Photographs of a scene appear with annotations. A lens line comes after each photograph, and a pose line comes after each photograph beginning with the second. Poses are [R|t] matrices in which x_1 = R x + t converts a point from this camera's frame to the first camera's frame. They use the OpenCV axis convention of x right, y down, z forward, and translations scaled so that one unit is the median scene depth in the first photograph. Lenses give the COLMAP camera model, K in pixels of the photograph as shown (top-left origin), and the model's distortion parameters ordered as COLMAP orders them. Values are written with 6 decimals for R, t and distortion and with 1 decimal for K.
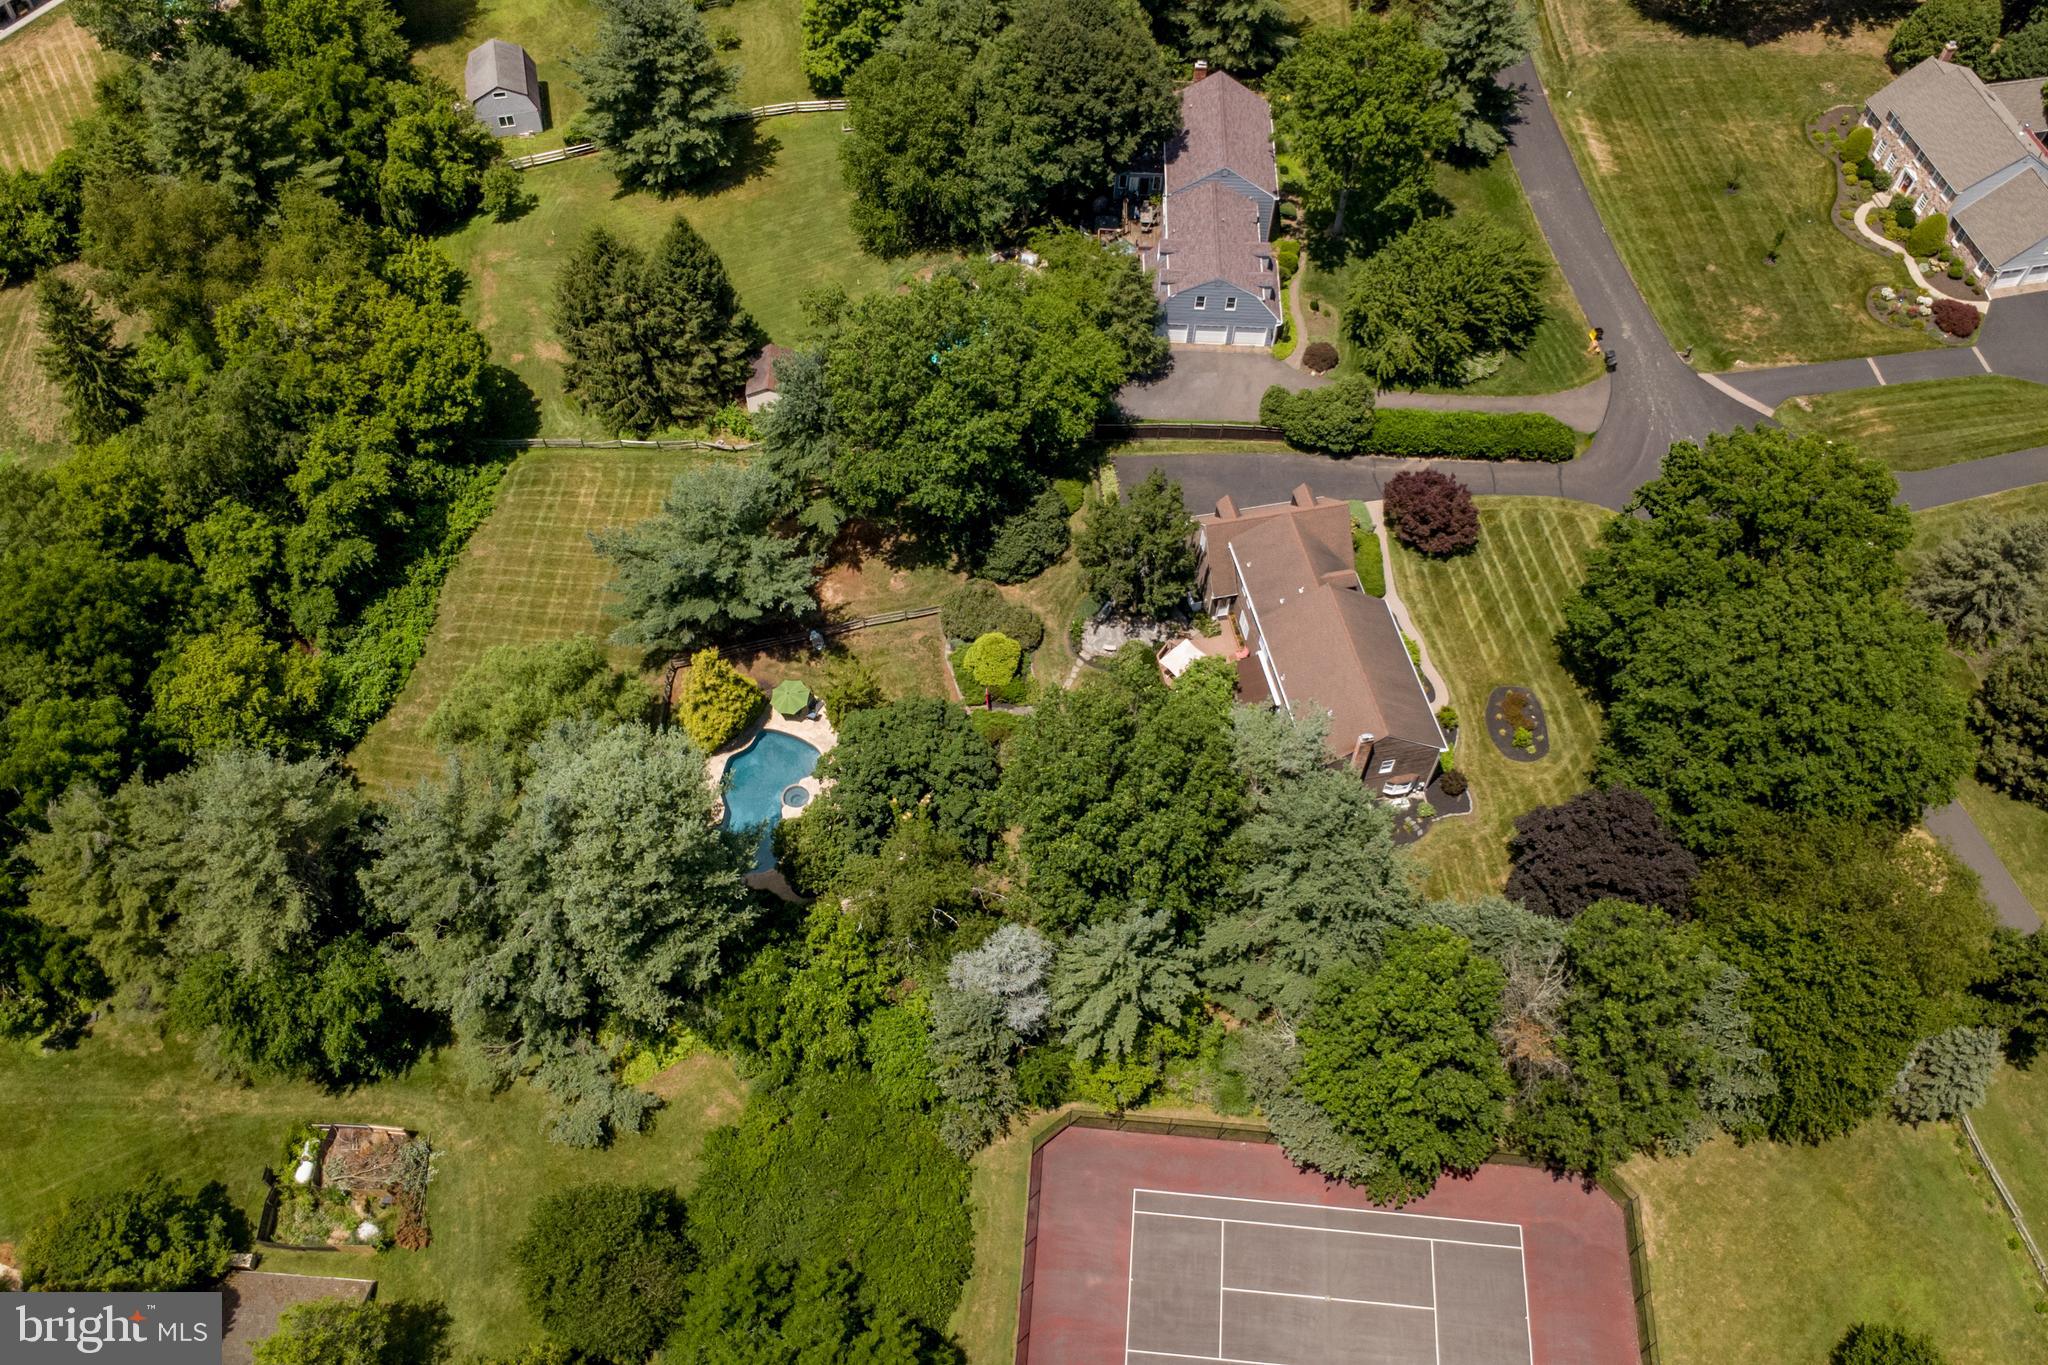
lens RADIAL K [[1707.3, 0, 1013.9], [0, 1707.3, 676.9], [0, 0, 1]] dist [0.016800, -0.007252]
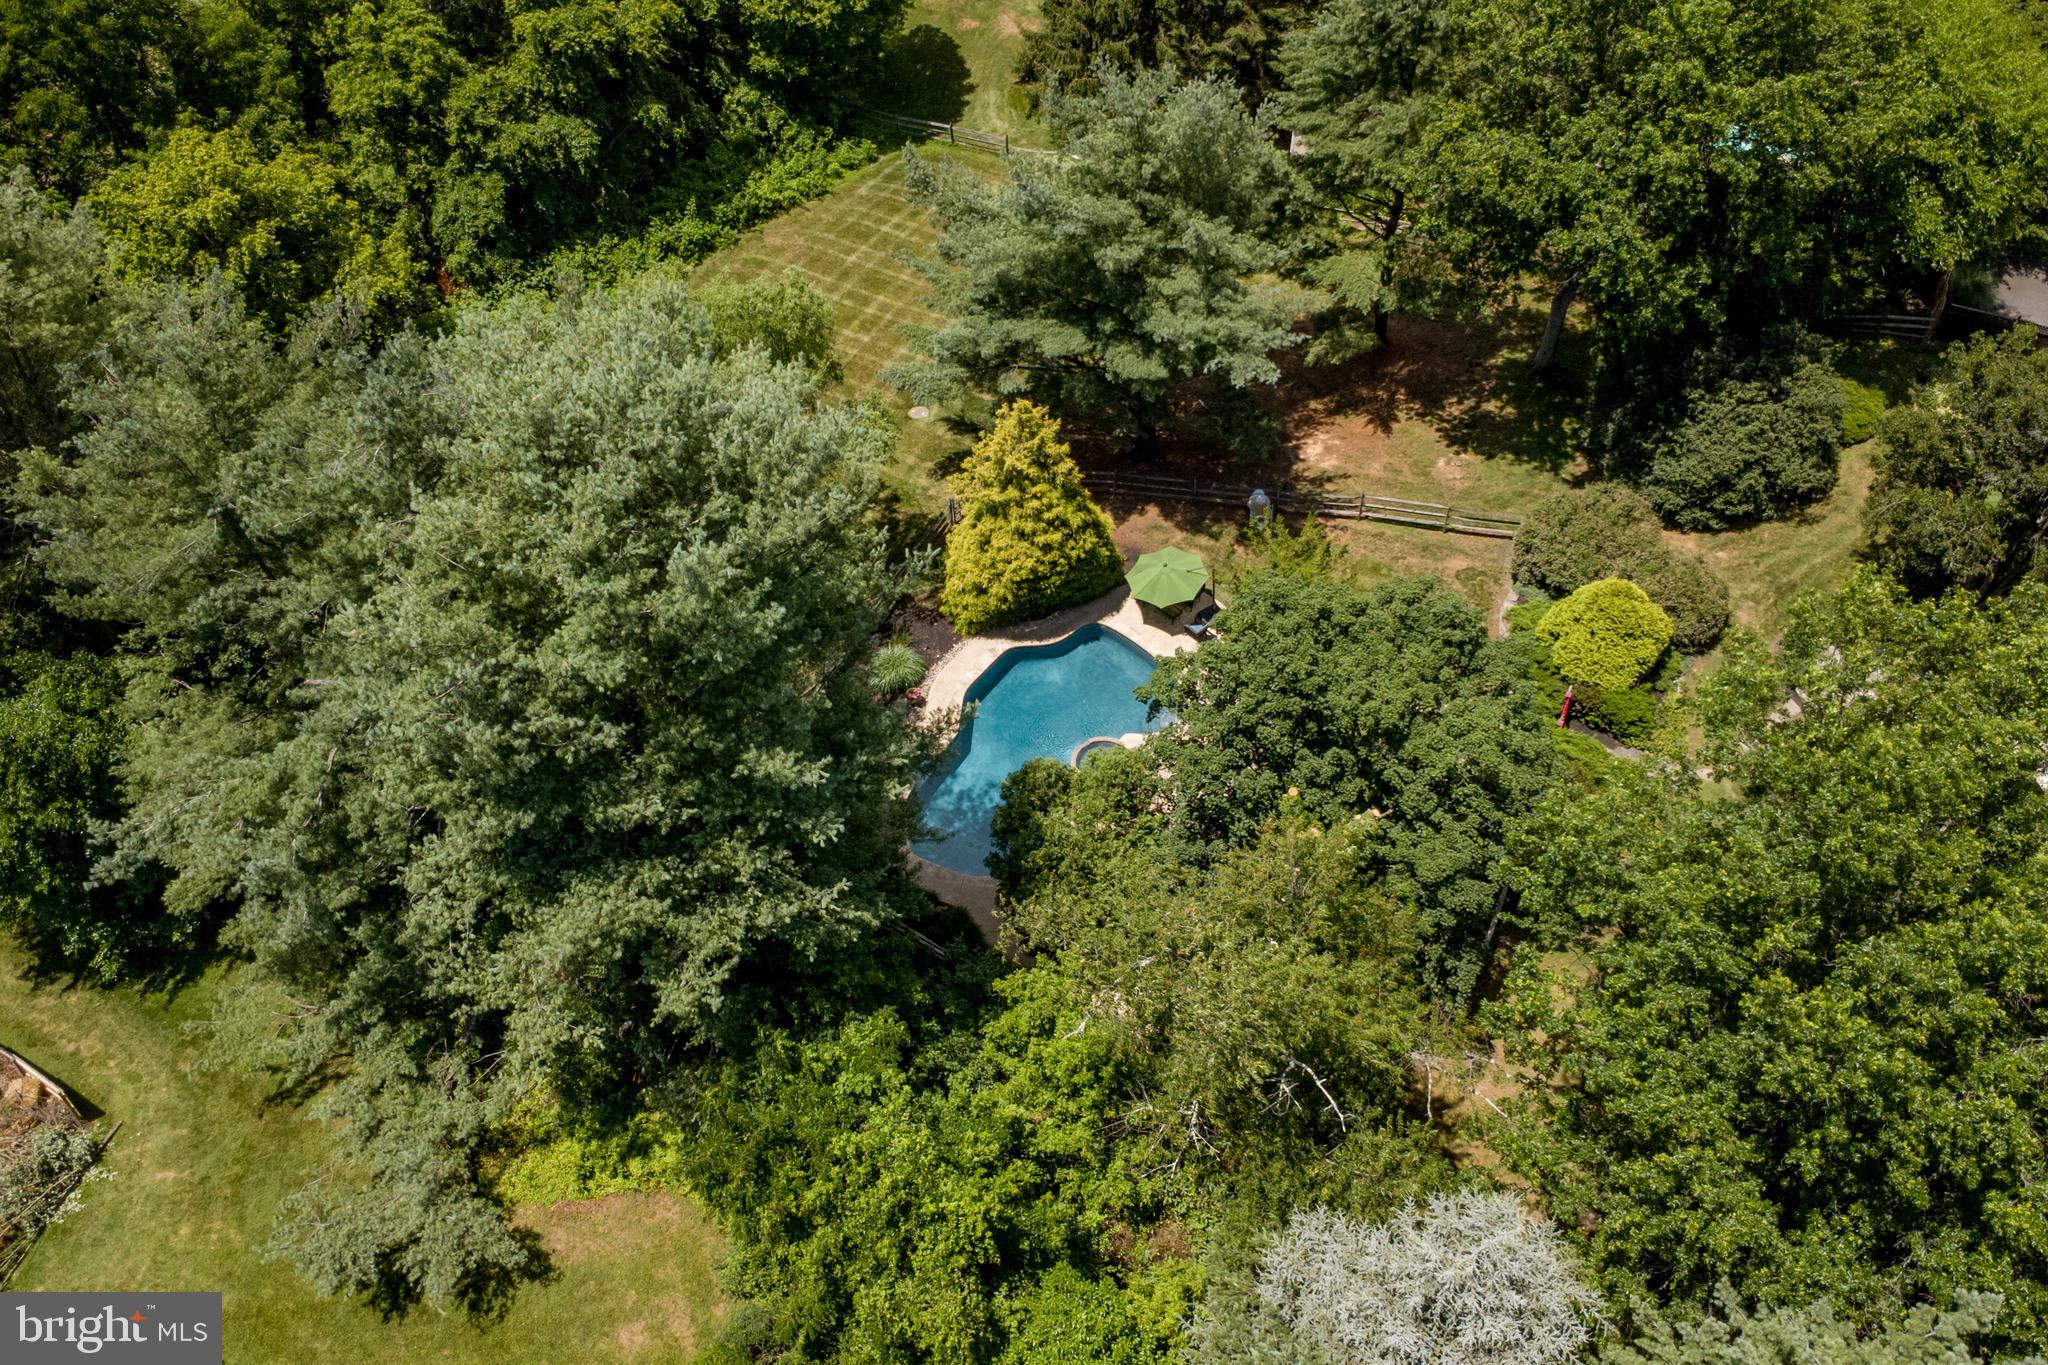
lens RADIAL K [[1707.3, 0, 1024.5], [0, 1707.3, 679.4], [0, 0, 1]] dist [0.016800, -0.007252]
pose [[0.902999, 0.311620, -0.295780, -0.013368], [-0.345040, 0.936189, -0.067059, 0.084146], [0.256009, 0.162610, 0.952899, 0.512290]]
